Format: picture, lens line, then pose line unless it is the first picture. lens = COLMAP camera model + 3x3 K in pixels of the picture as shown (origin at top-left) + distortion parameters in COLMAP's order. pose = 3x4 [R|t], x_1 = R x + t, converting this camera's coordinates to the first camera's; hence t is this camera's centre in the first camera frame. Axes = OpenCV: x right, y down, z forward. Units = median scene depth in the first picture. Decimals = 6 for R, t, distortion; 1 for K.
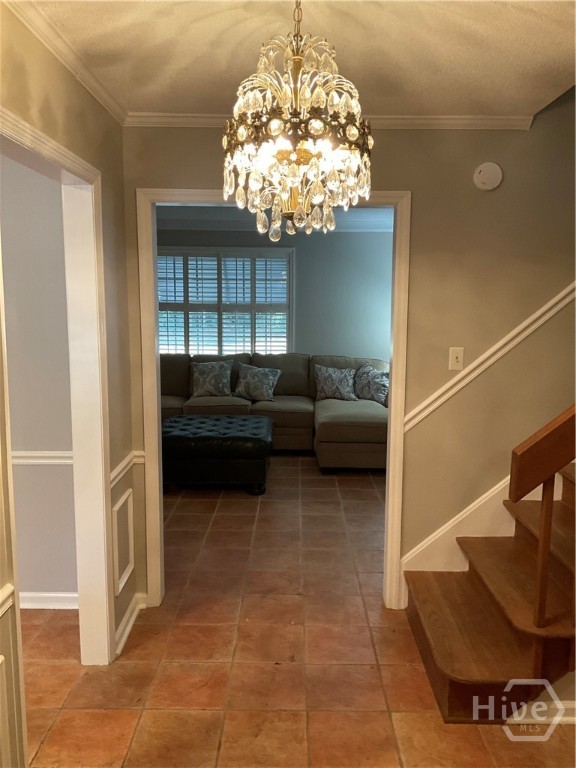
lens RADIAL K [[633.8, 0, 290.5], [0, 633.8, 383.1], [0, 0, 1]] dist [0.018469, -0.056579]
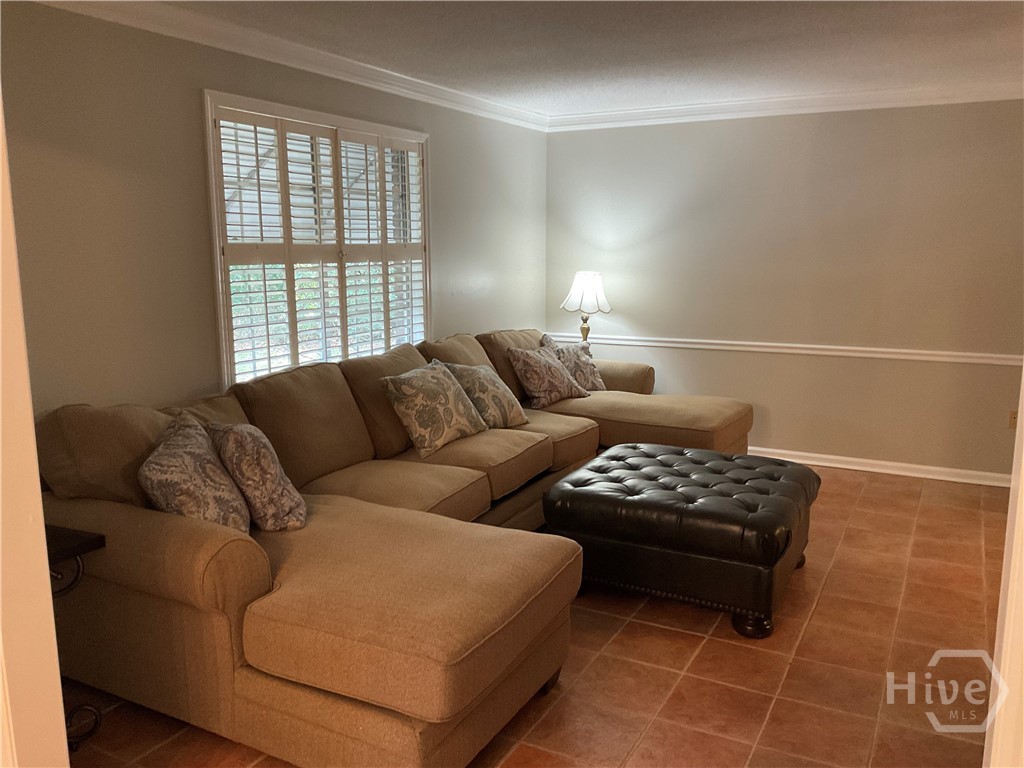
lens RADIAL K [[845.1, 0, 510.9], [0, 845.1, 389.2], [0, 0, 1]] dist [0.018469, -0.056579]
pose [[0.442970, -0.168022, 0.880651, -0.644276], [0.118635, 0.984629, 0.128186, -0.091397], [-0.888652, 0.047693, 0.456095, 0.664632]]
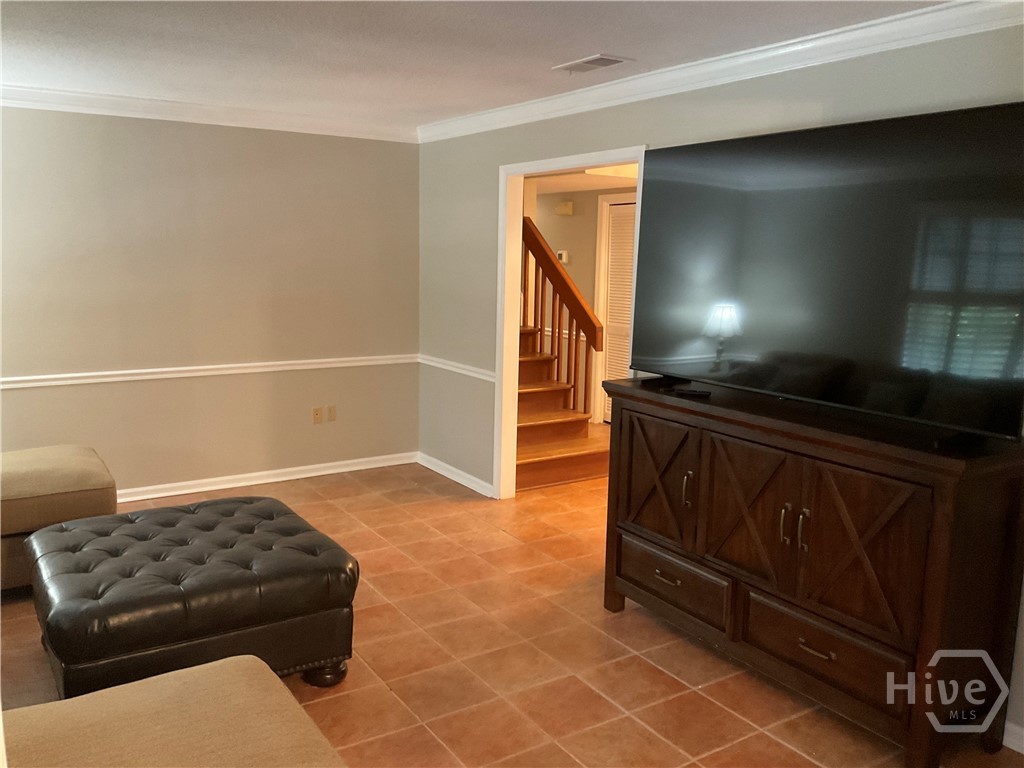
lens RADIAL K [[845.1, 0, 508.7], [0, 845.1, 382.5], [0, 0, 1]] dist [0.018469, -0.056579]
pose [[-0.562110, -0.147747, 0.813759, -0.580872], [0.084446, 0.968520, 0.234177, -0.131723], [-0.822740, 0.200351, -0.531938, 0.909019]]
